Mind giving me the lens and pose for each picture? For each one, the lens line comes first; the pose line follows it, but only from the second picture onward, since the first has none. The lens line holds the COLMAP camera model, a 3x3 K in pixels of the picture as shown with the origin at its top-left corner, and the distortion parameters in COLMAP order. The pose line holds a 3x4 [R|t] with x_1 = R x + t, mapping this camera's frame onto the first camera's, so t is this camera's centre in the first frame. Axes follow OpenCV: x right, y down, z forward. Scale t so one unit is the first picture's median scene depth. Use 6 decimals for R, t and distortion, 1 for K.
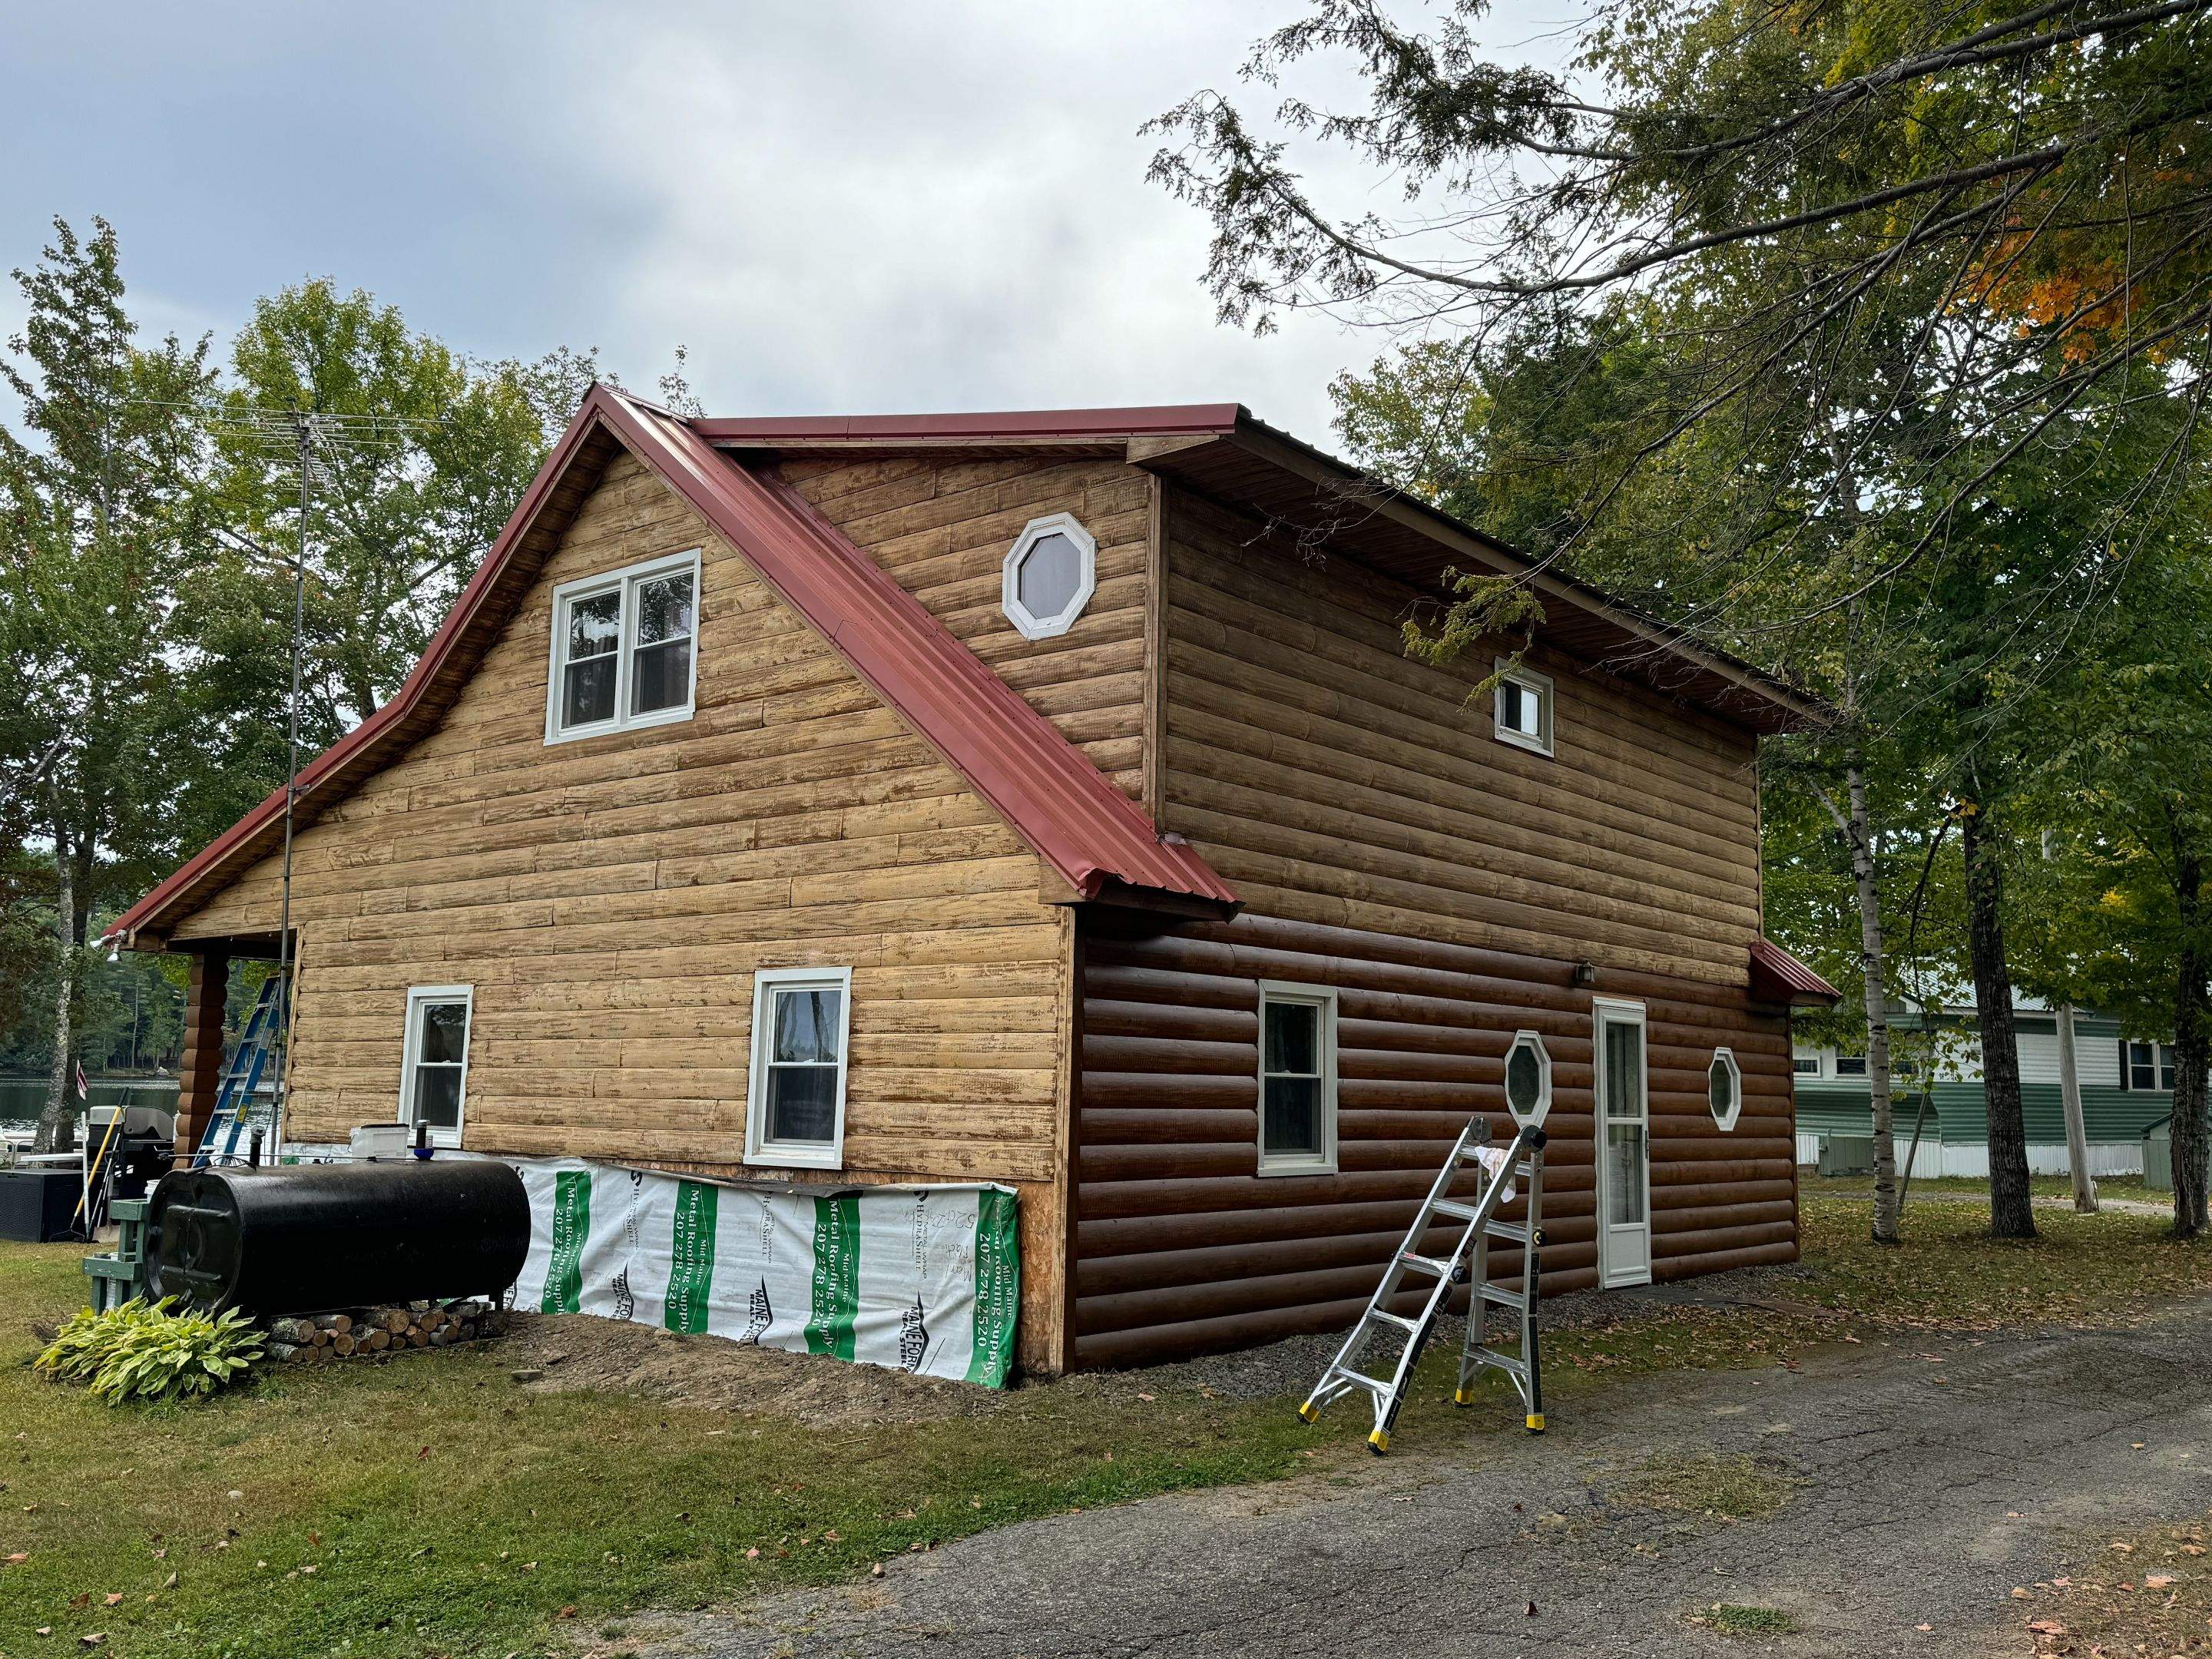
lens RADIAL K [[1827.9, 0, 1118.8], [0, 1827.9, 826.6], [0, 0, 1]] dist [0.110227, -0.181257]
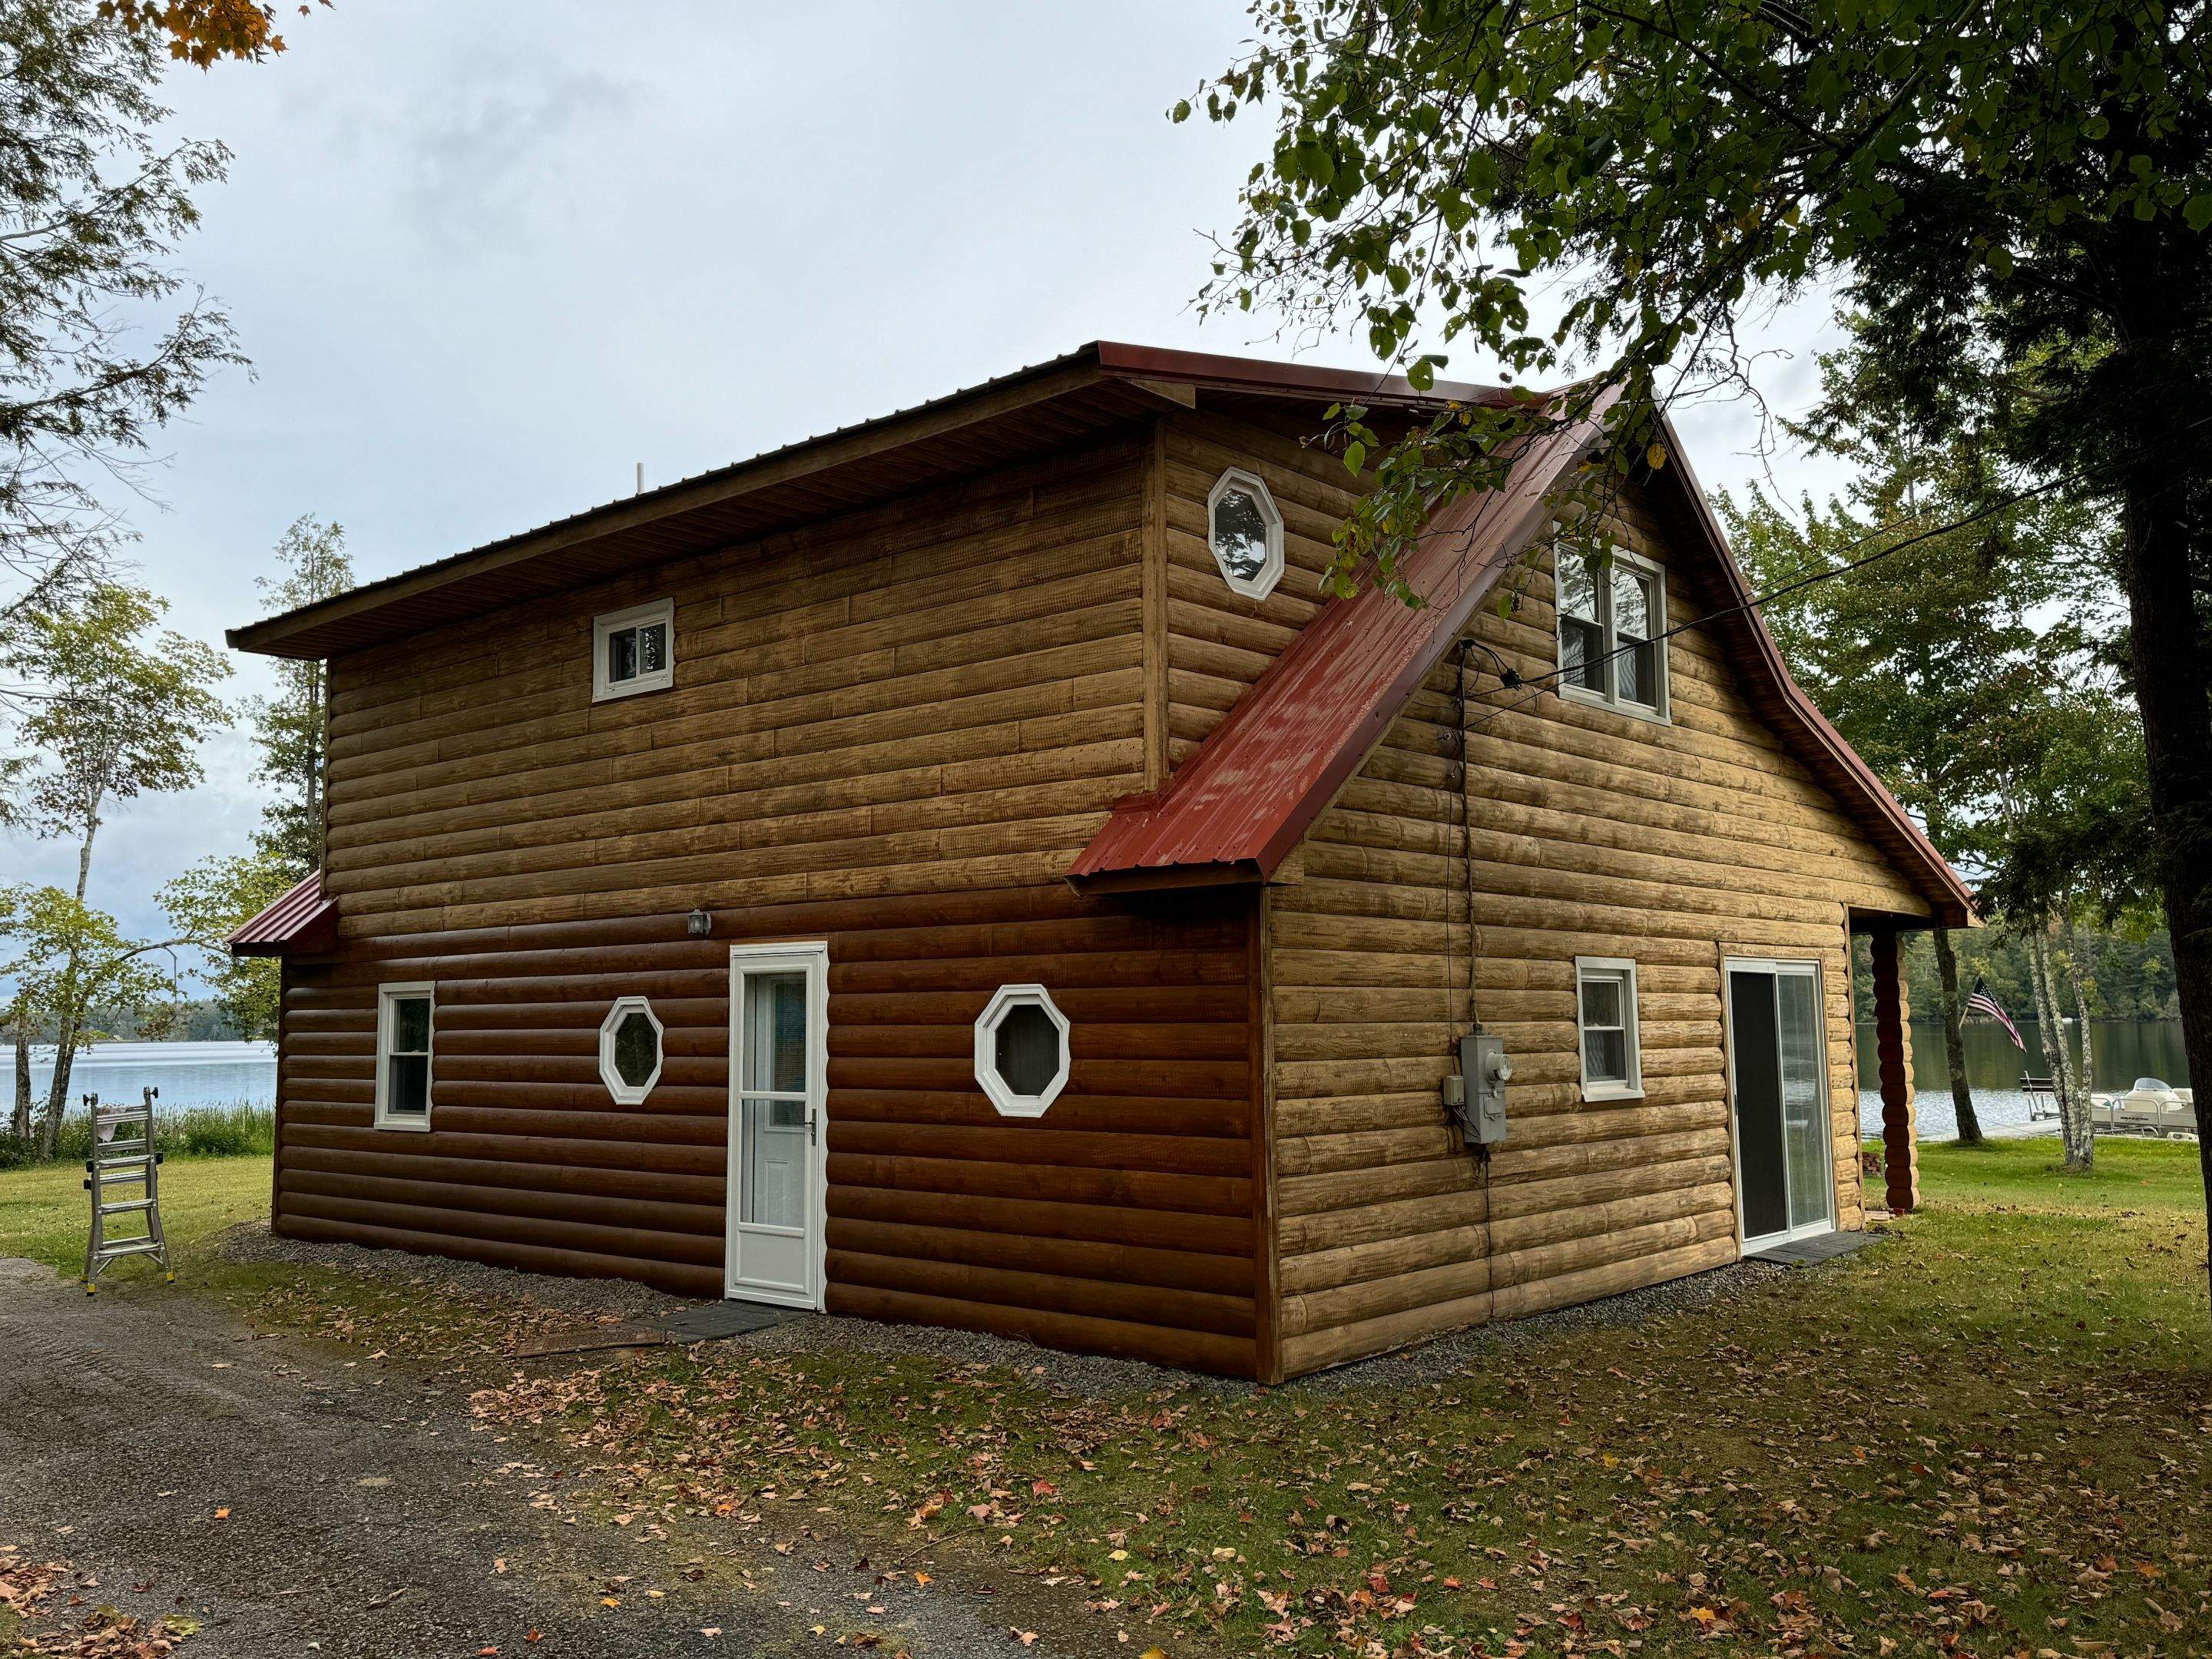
lens RADIAL K [[1832.0, 0, 1106.0], [0, 1832.0, 829.5], [0, 0, 1]] dist [0.086781, -0.126759]
pose [[-0.030429, -0.123258, -0.991908, 1.321963], [0.152495, 0.980178, -0.126479, 0.209458], [0.987836, -0.155109, -0.011029, 1.446038]]
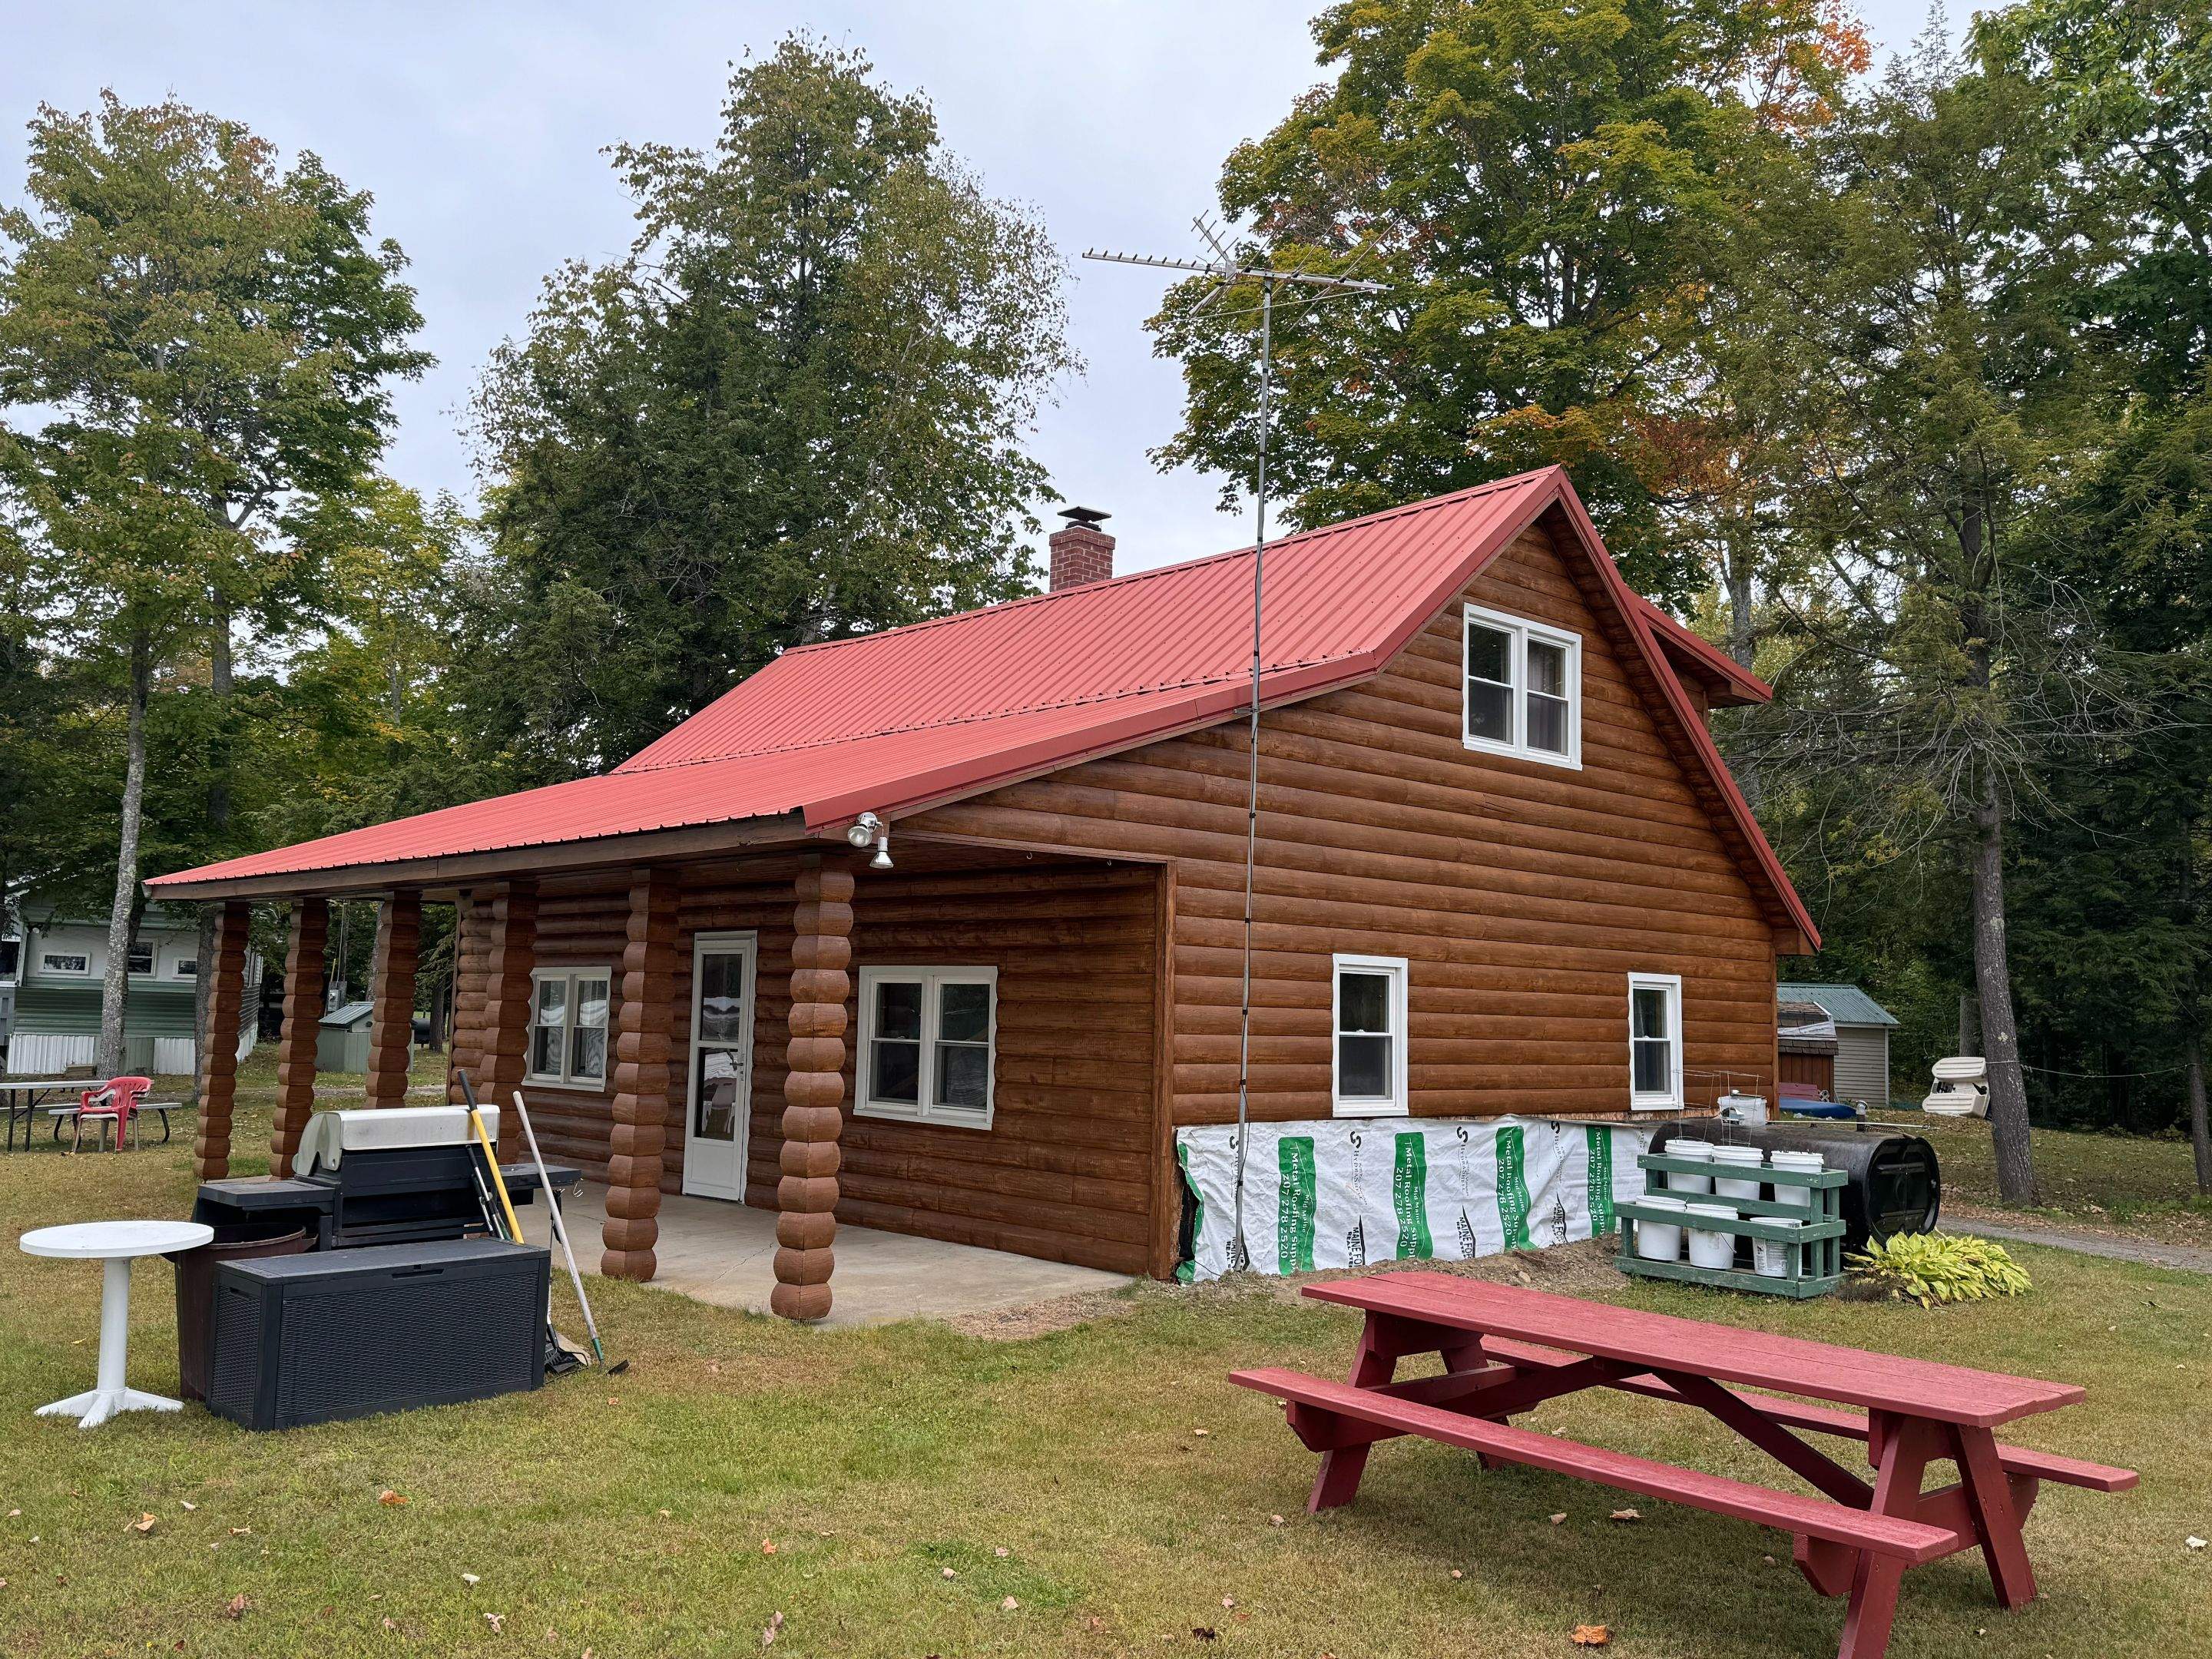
lens RADIAL K [[1827.9, 0, 1100.2], [0, 1827.9, 826.8], [0, 0, 1]] dist [0.106068, -0.170814]
pose [[0.124717, 0.086864, 0.988383, -1.554123], [-0.162645, 0.984475, -0.065997, 0.120908], [-0.978771, -0.152525, 0.136909, 1.155425]]
